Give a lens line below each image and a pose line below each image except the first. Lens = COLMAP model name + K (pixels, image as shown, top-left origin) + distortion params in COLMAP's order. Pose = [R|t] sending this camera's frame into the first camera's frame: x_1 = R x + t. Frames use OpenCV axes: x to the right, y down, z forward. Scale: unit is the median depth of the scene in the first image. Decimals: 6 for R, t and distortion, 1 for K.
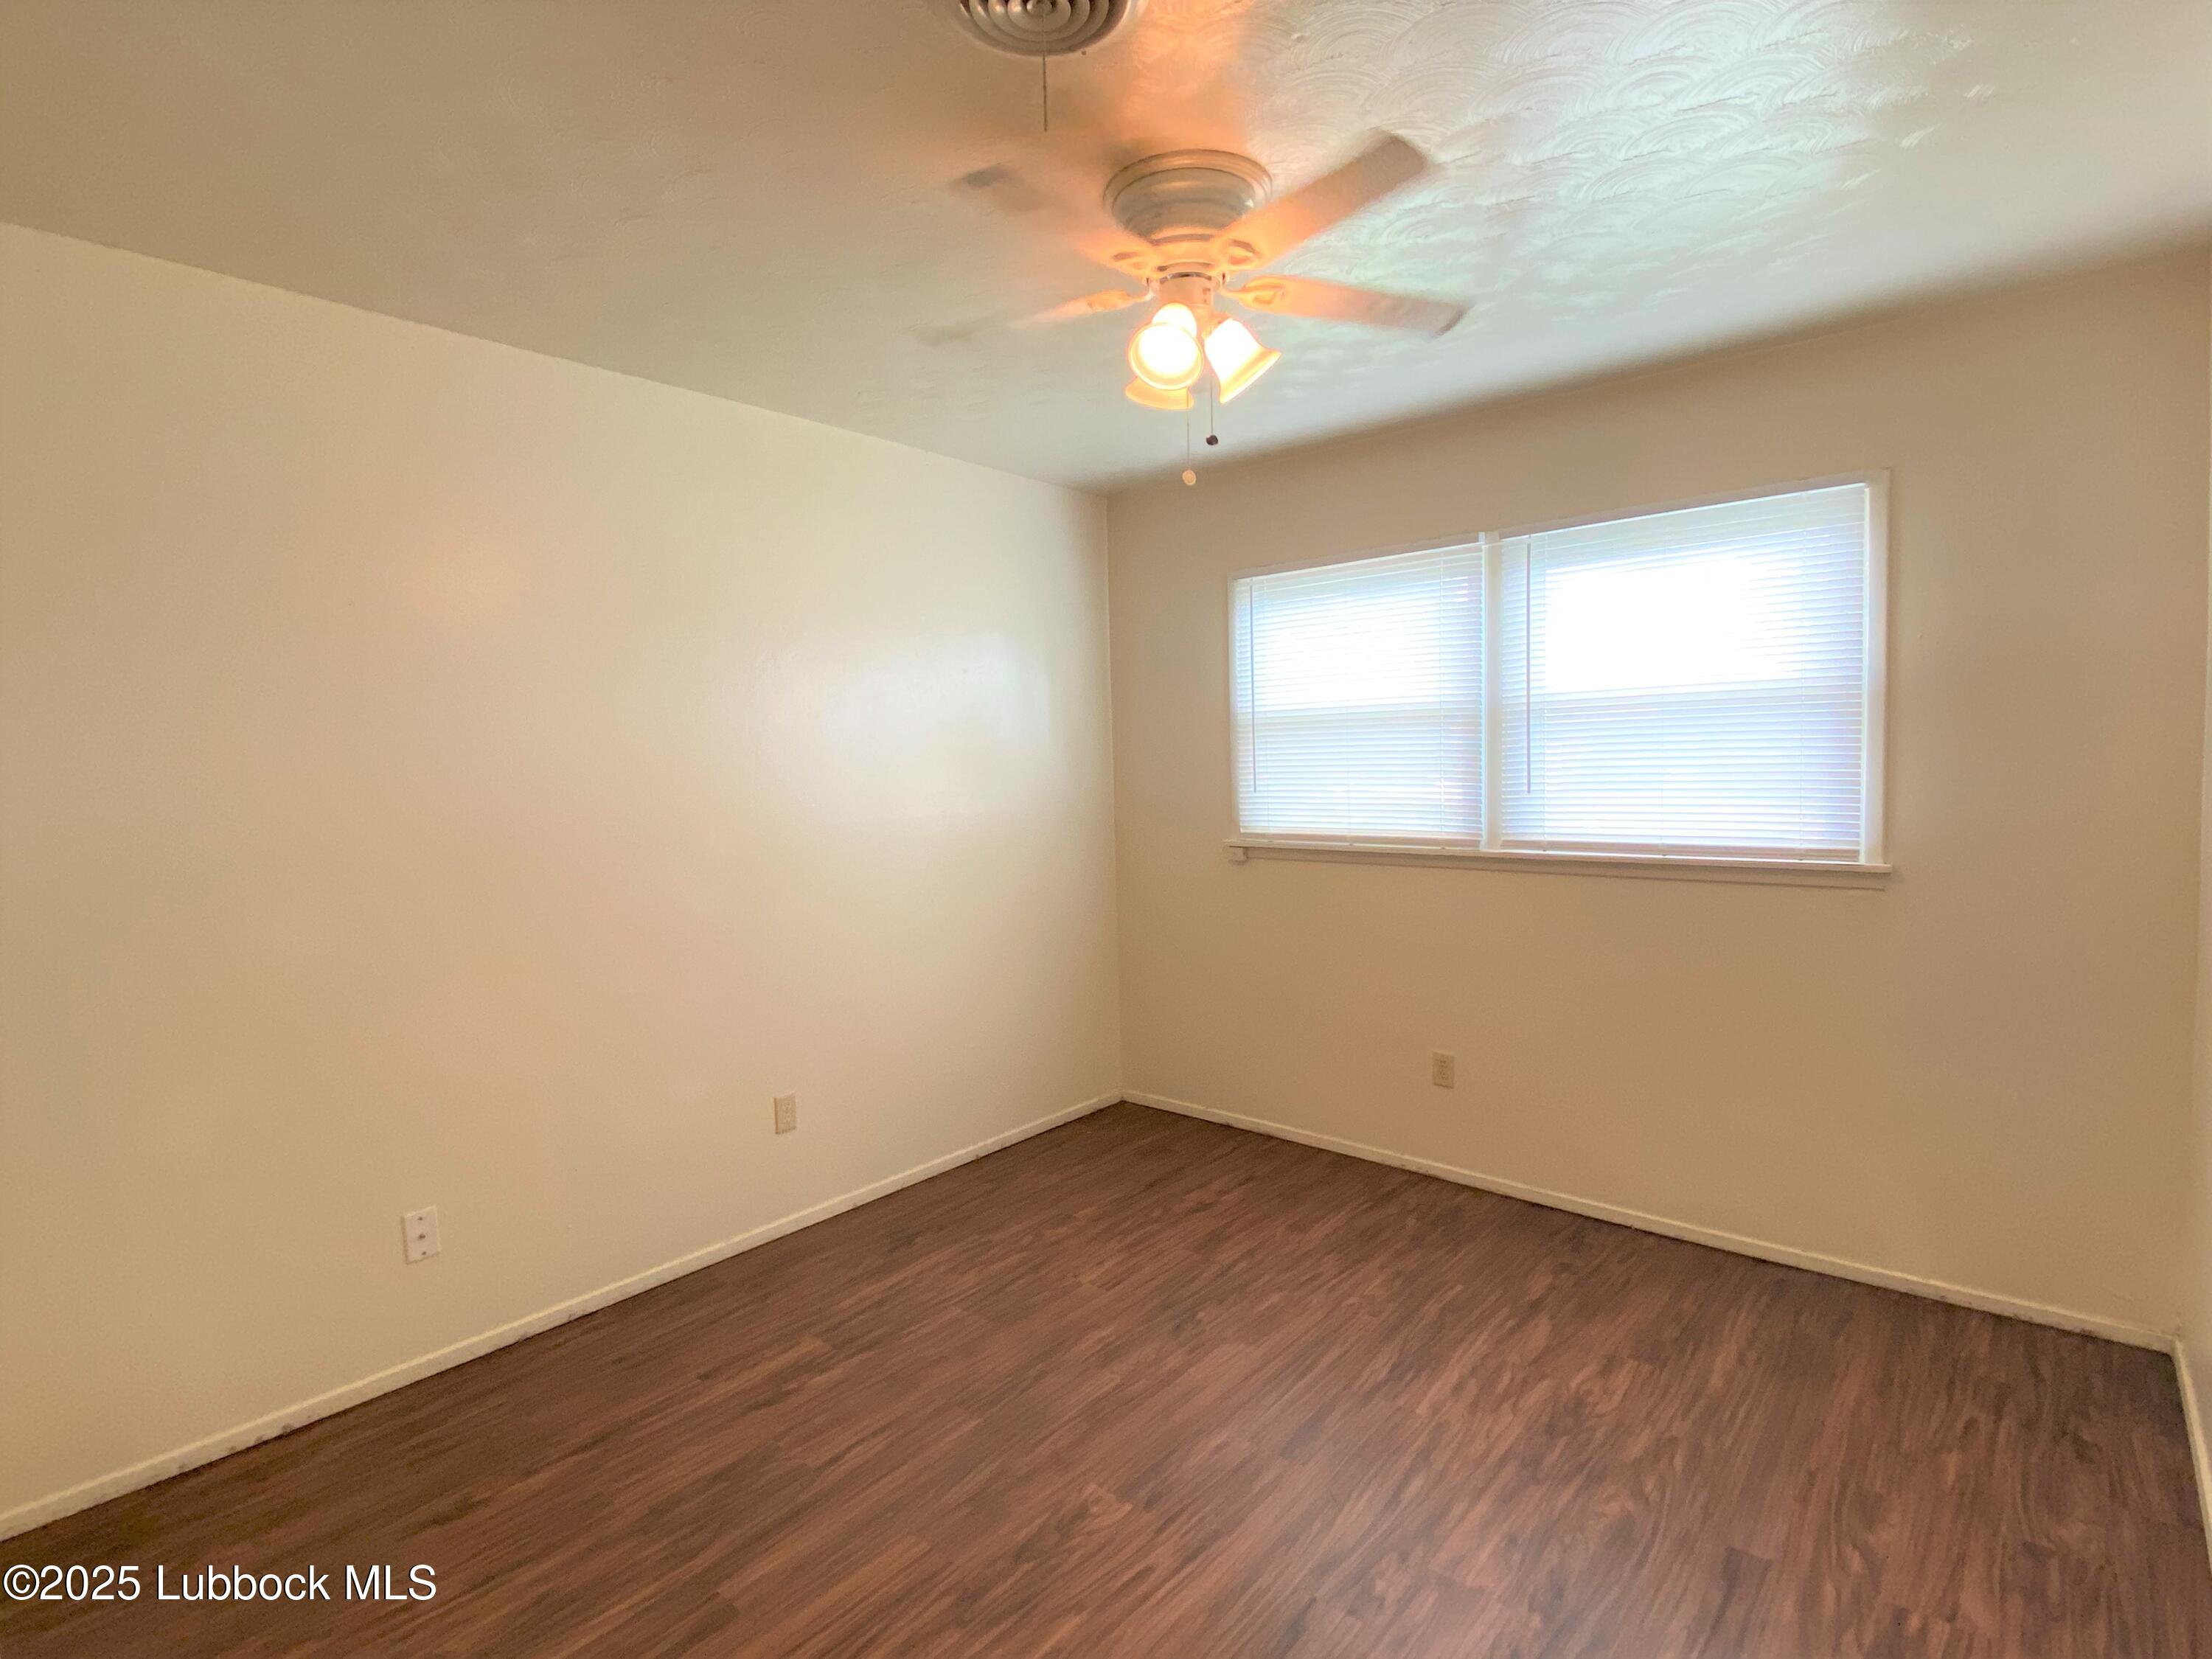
lens RADIAL K [[1030.6, 0, 1114.2], [0, 1030.6, 813.8], [0, 0, 1]] dist [0.003636, -0.020508]
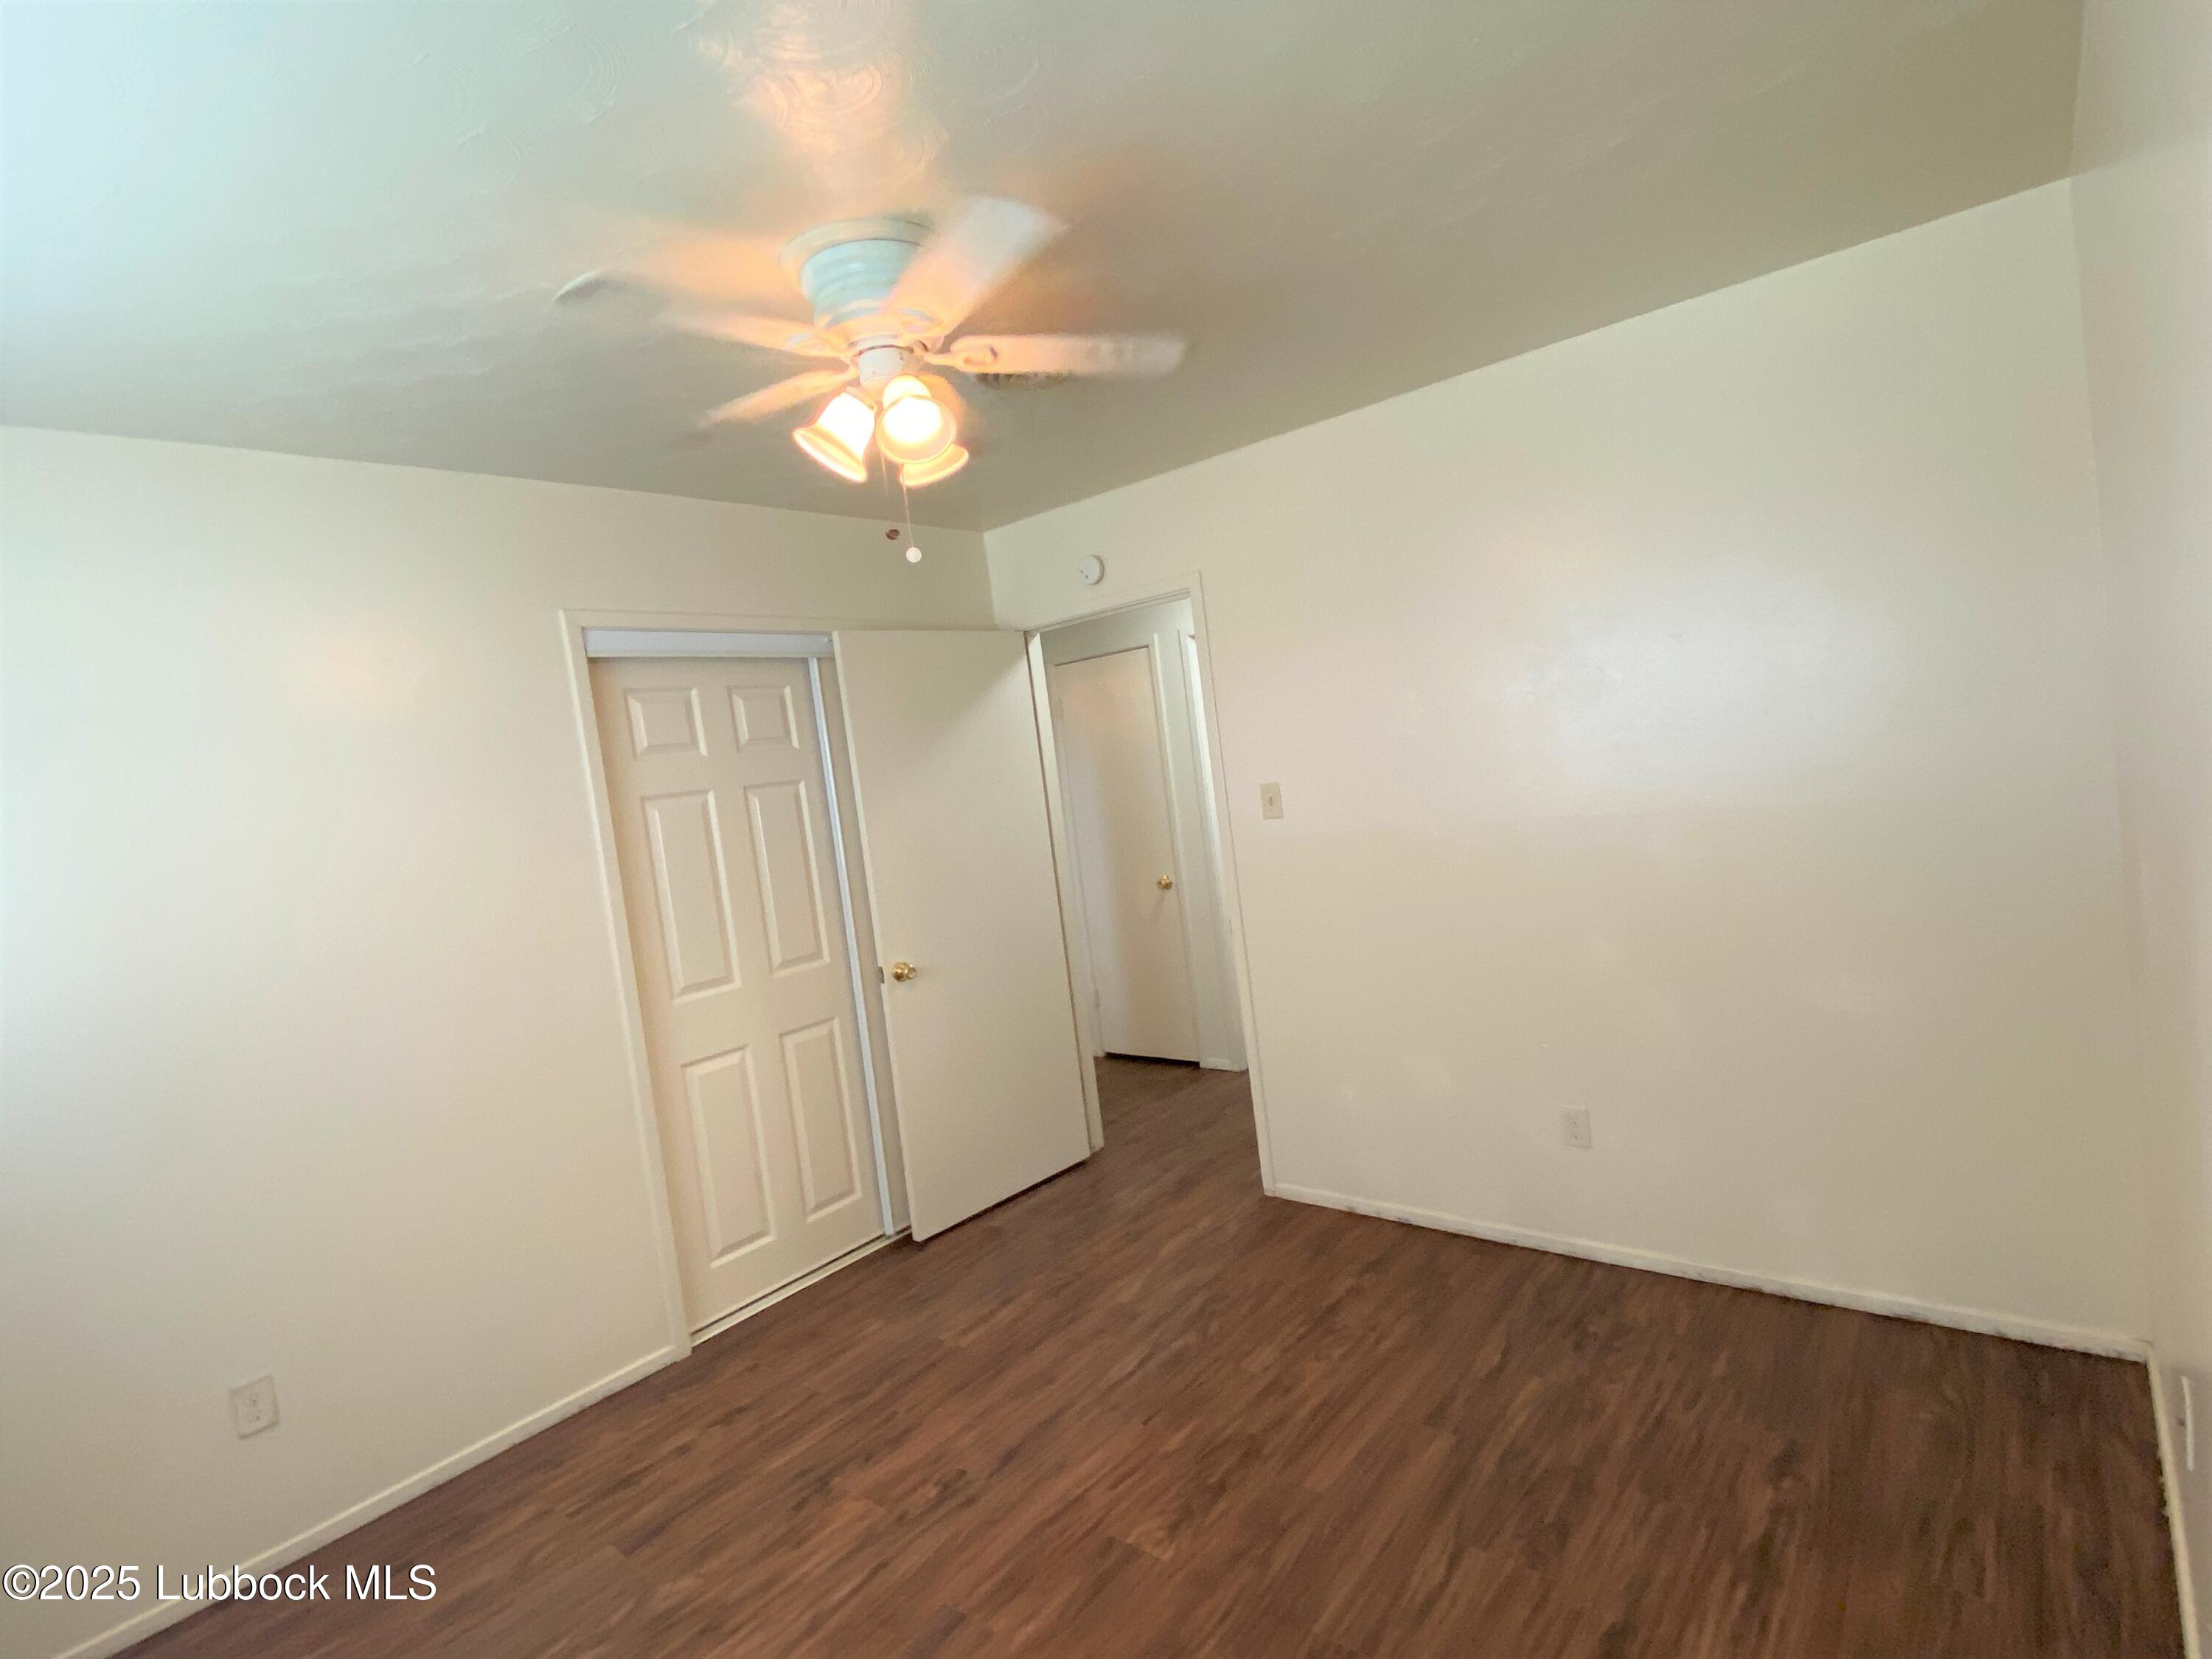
lens RADIAL K [[1030.6, 0, 1114.2], [0, 1030.6, 813.8], [0, 0, 1]] dist [0.003636, -0.020508]
pose [[-0.989468, 0.144690, -0.004231, -0.073760], [0.143378, 0.983675, 0.108750, -0.169470], [0.019897, 0.106998, -0.994060, 1.975612]]
